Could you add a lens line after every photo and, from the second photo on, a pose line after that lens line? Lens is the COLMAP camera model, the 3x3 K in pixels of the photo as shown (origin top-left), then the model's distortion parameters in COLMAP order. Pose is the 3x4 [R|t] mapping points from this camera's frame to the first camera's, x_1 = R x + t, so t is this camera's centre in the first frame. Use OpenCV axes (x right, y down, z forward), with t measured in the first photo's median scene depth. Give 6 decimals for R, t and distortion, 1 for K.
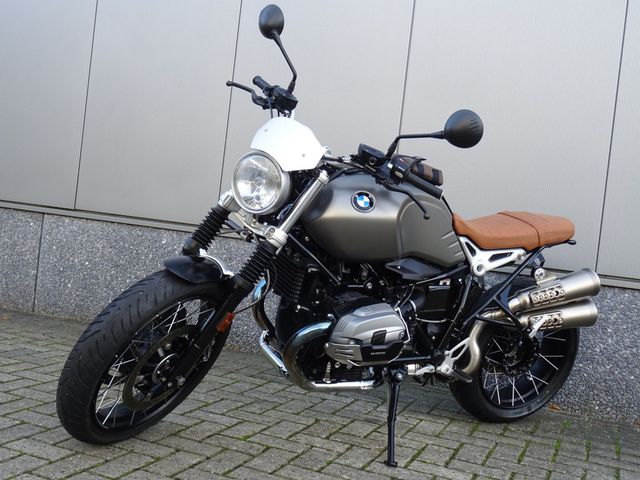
lens RADIAL K [[717.3, 0, 318.0], [0, 717.3, 239.1], [0, 0, 1]] dist [0.003180, 0.000000]
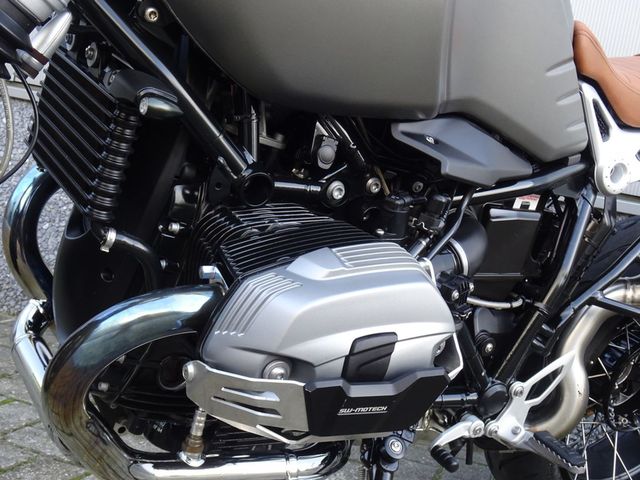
lens RADIAL K [[866.2, 0, 321.0], [0, 866.2, 239.0], [0, 0, 1]] dist [-0.013688, 0.000000]
pose [[0.991417, 0.069794, 0.110546, 0.021083], [-0.077277, 0.994894, 0.064922, 0.062429], [-0.105451, -0.072907, 0.991748, 0.600445]]
